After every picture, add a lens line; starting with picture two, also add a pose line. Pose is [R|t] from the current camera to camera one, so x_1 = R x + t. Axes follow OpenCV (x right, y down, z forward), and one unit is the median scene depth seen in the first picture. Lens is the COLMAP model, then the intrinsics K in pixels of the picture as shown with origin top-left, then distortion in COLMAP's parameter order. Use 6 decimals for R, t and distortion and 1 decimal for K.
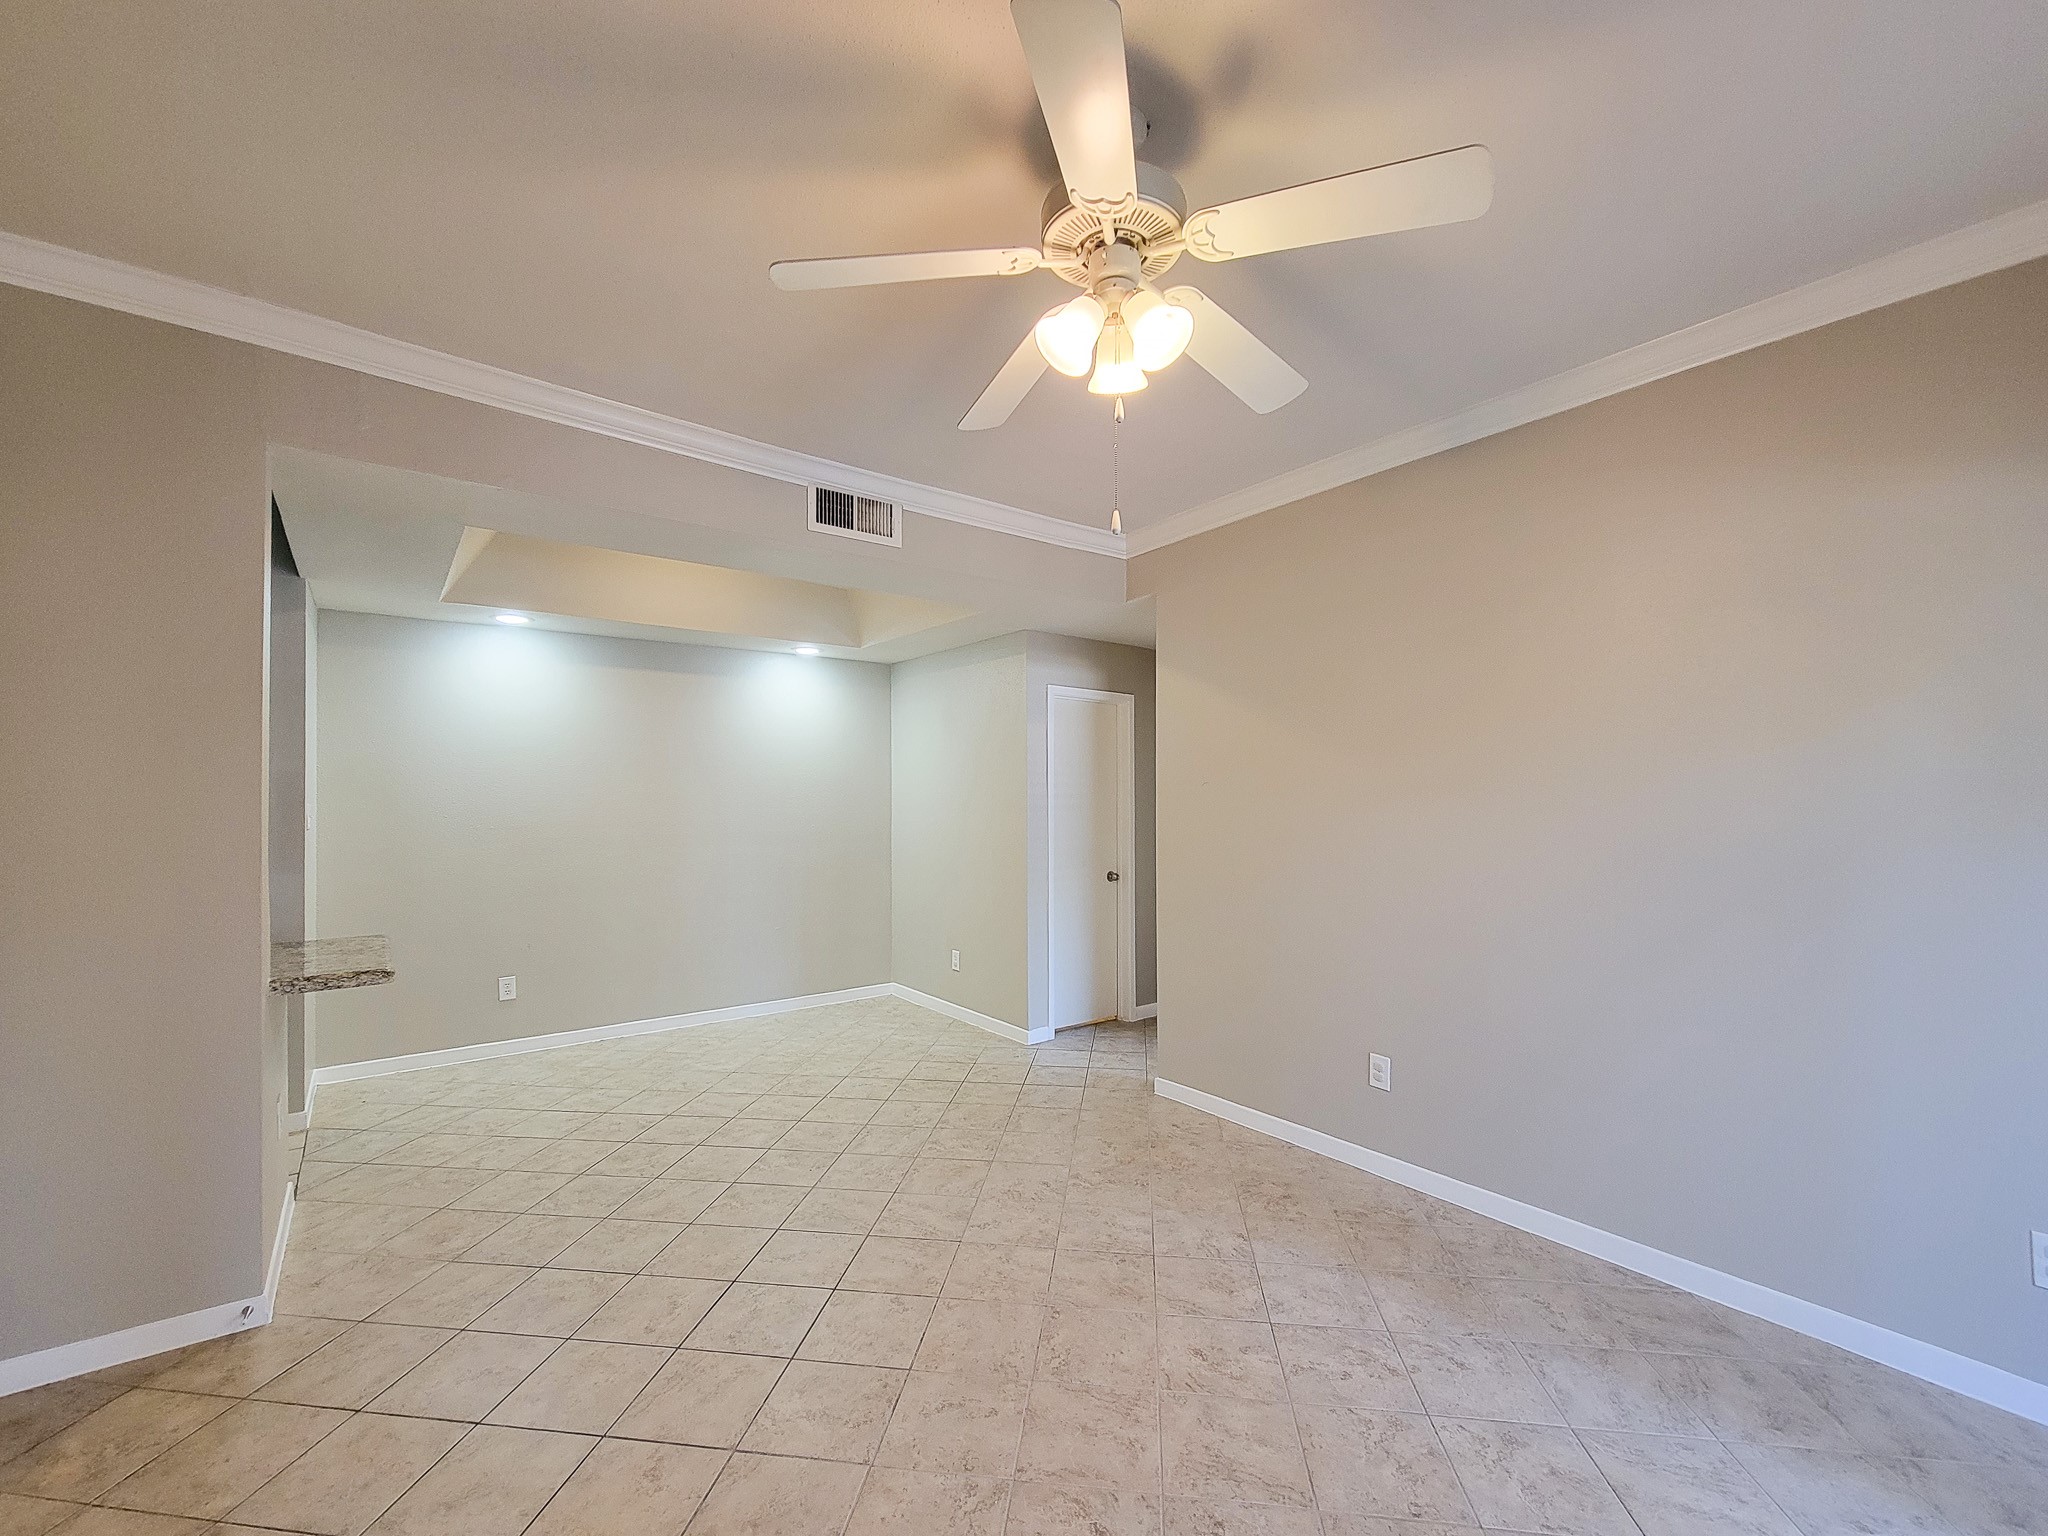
lens RADIAL K [[850.9, 0, 1033.5], [0, 850.9, 788.3], [0, 0, 1]] dist [0.000104, -0.000476]
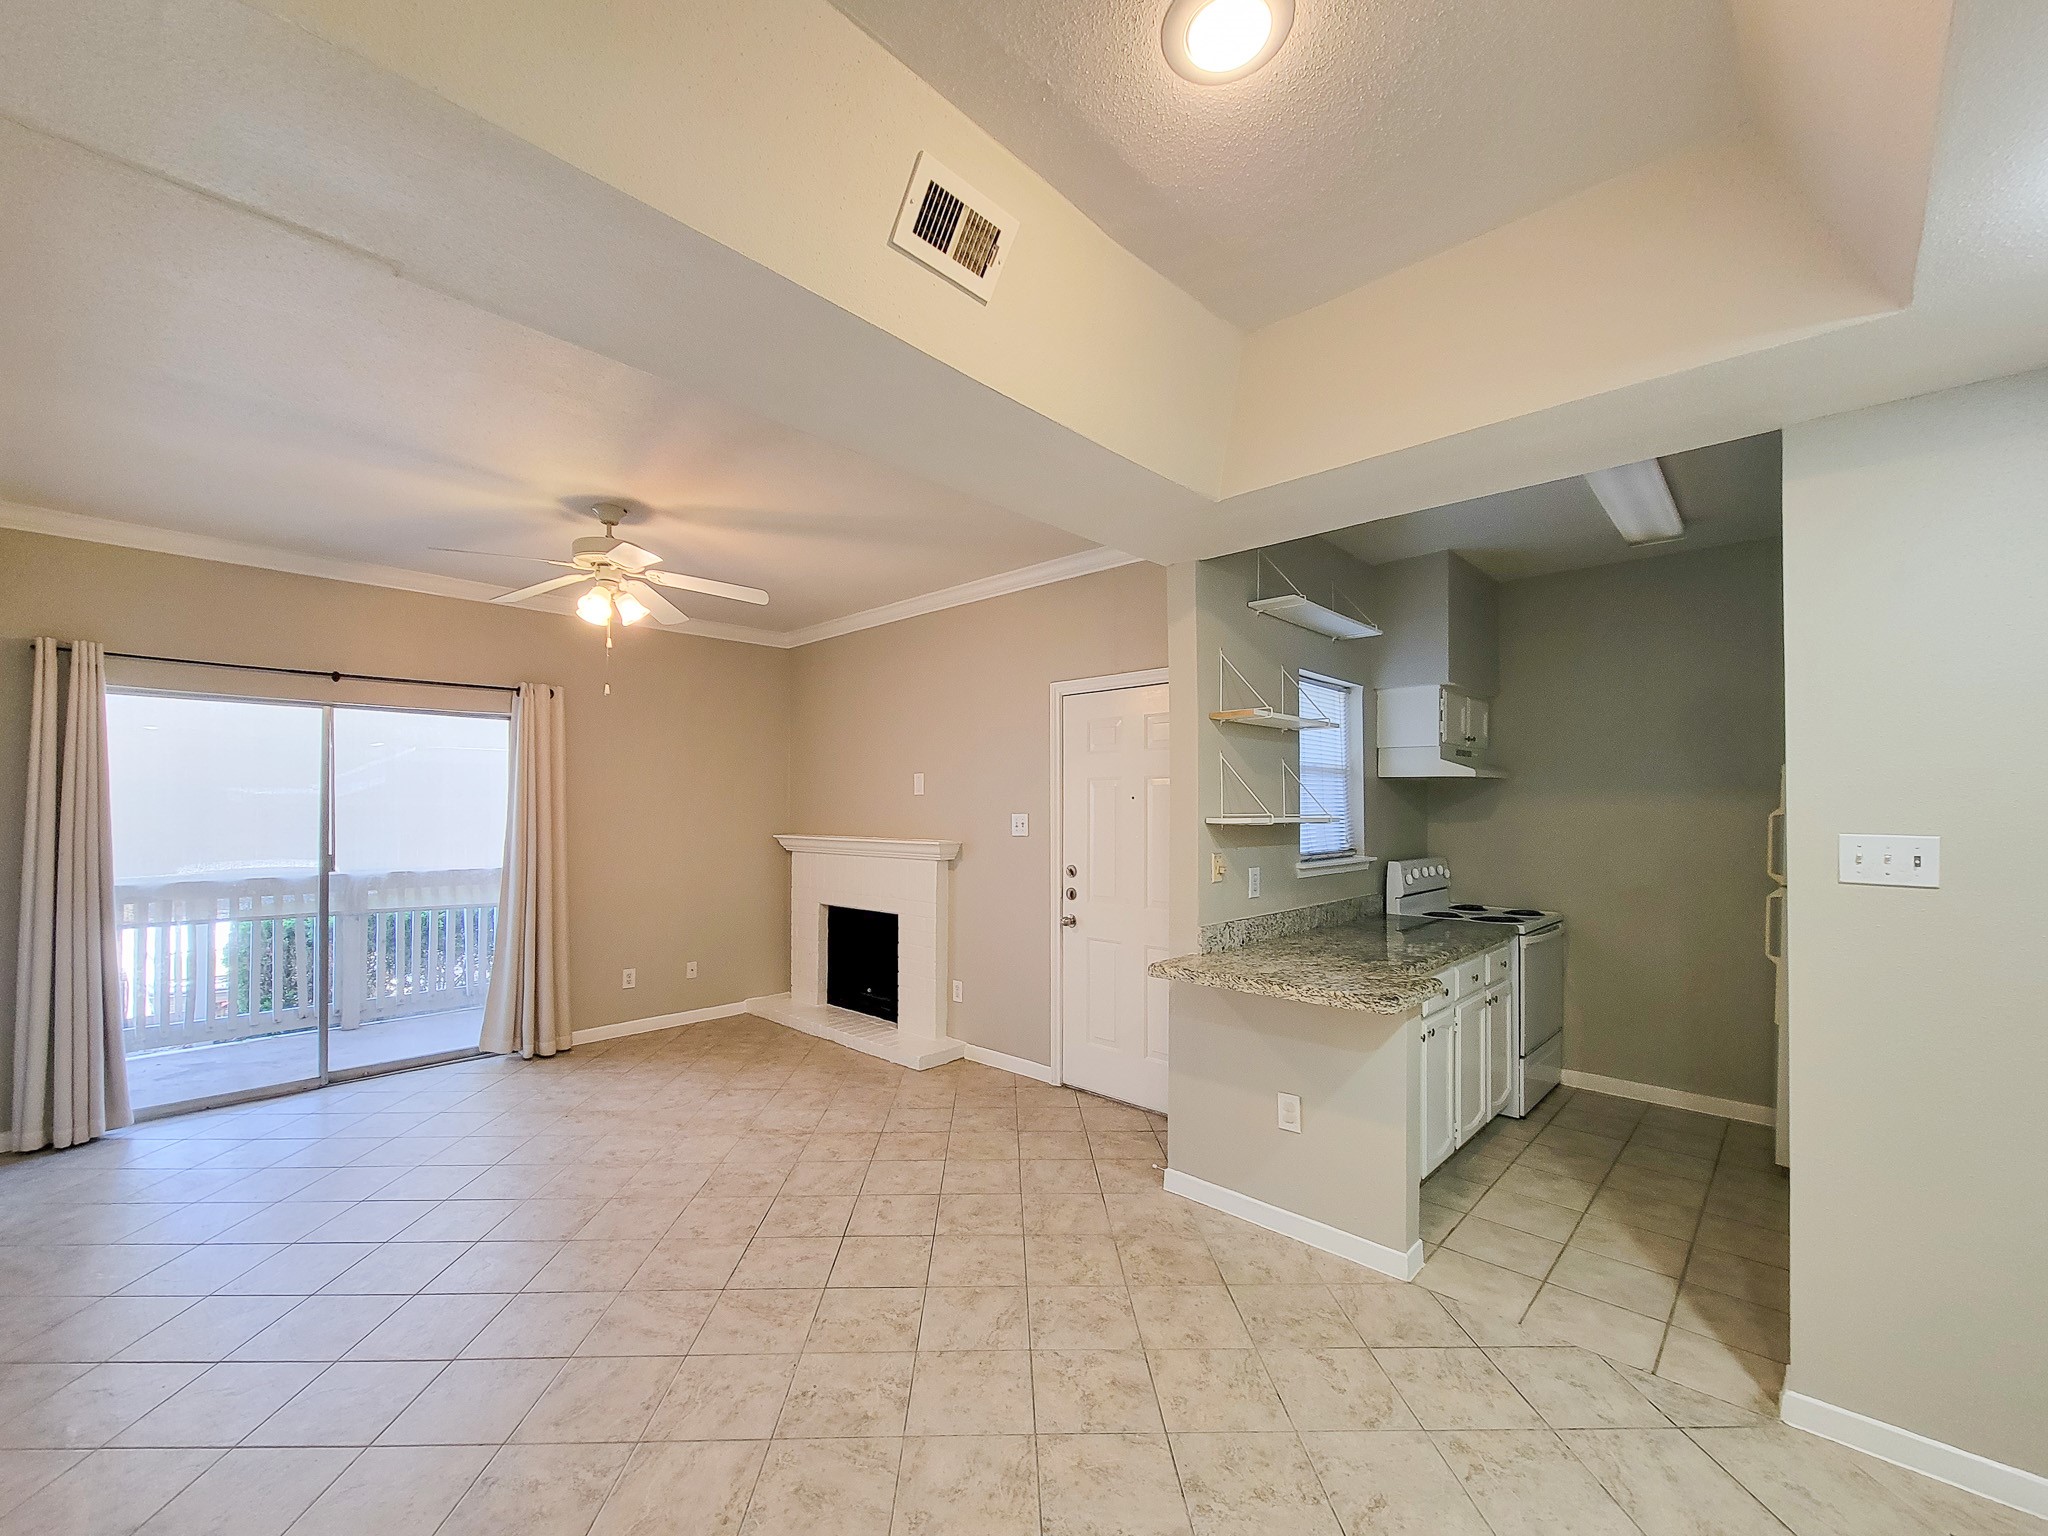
lens RADIAL K [[851.2, 0, 1021.0], [0, 851.2, 796.4], [0, 0, 1]] dist [-0.000059, -0.000302]
pose [[-0.989197, -0.001248, -0.146588, -0.299601], [0.002567, 0.999663, -0.025829, 0.008041], [0.146571, -0.025926, -0.988860, 1.566803]]
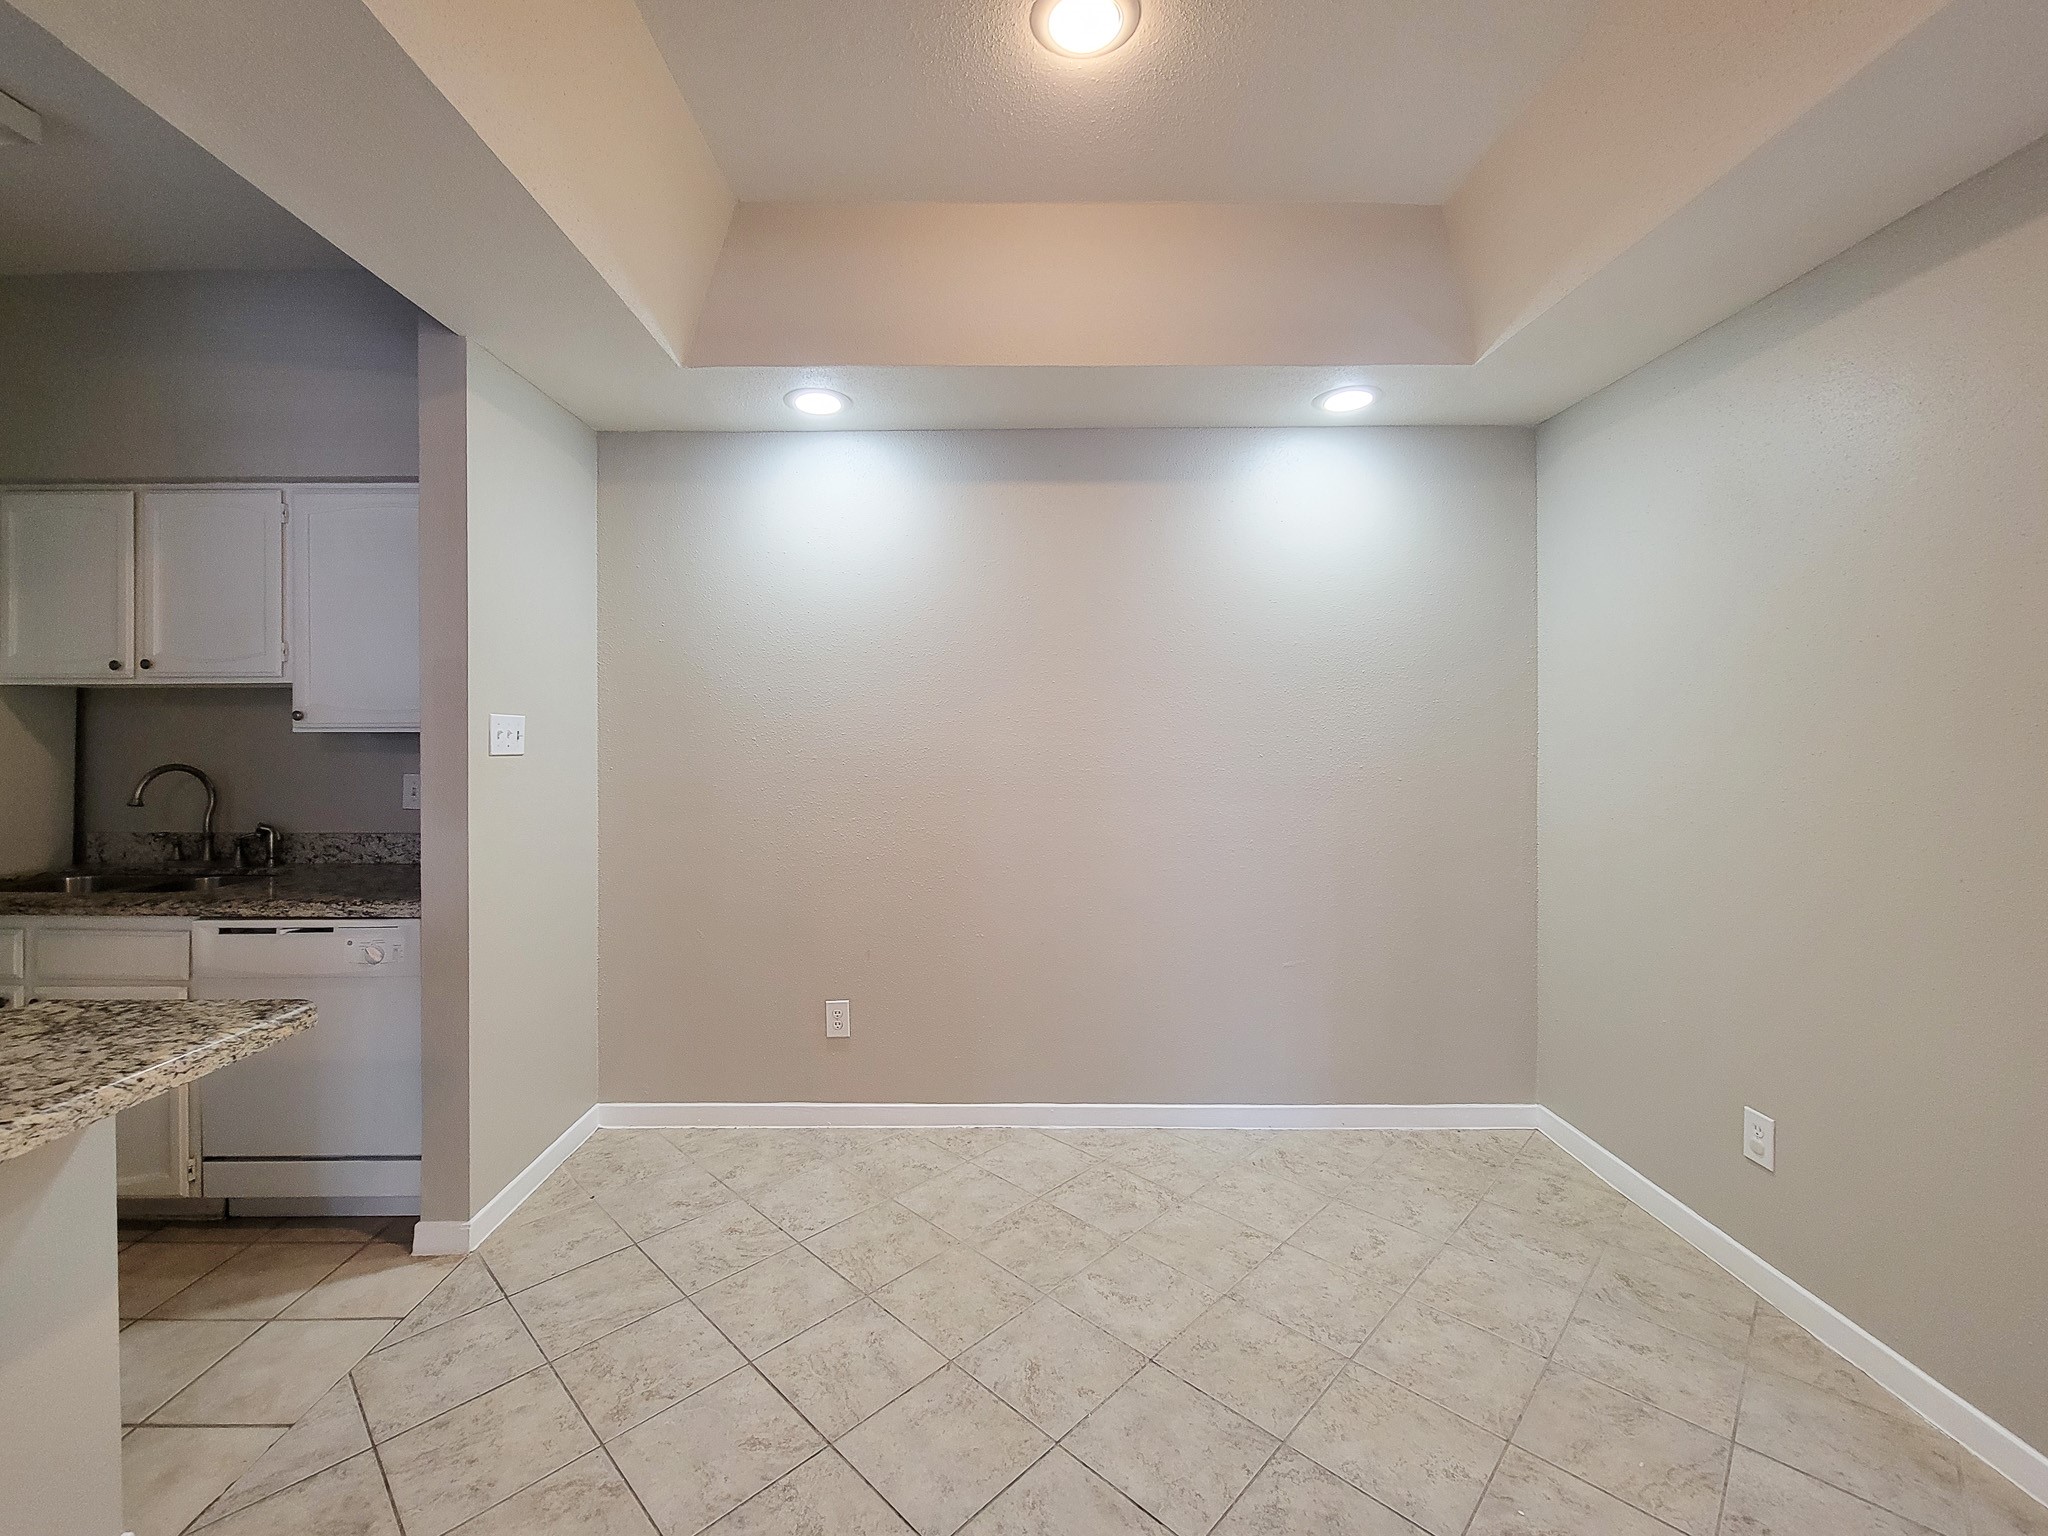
lens RADIAL K [[853.6, 0, 1008.9], [0, 853.6, 736.0], [0, 0, 1]] dist [0.001718, 0.000147]
pose [[0.792891, 0.005356, -0.609340, -0.197243], [0.003848, 0.999897, 0.013797, 0.030209], [0.609352, -0.013284, 0.792789, 0.801248]]
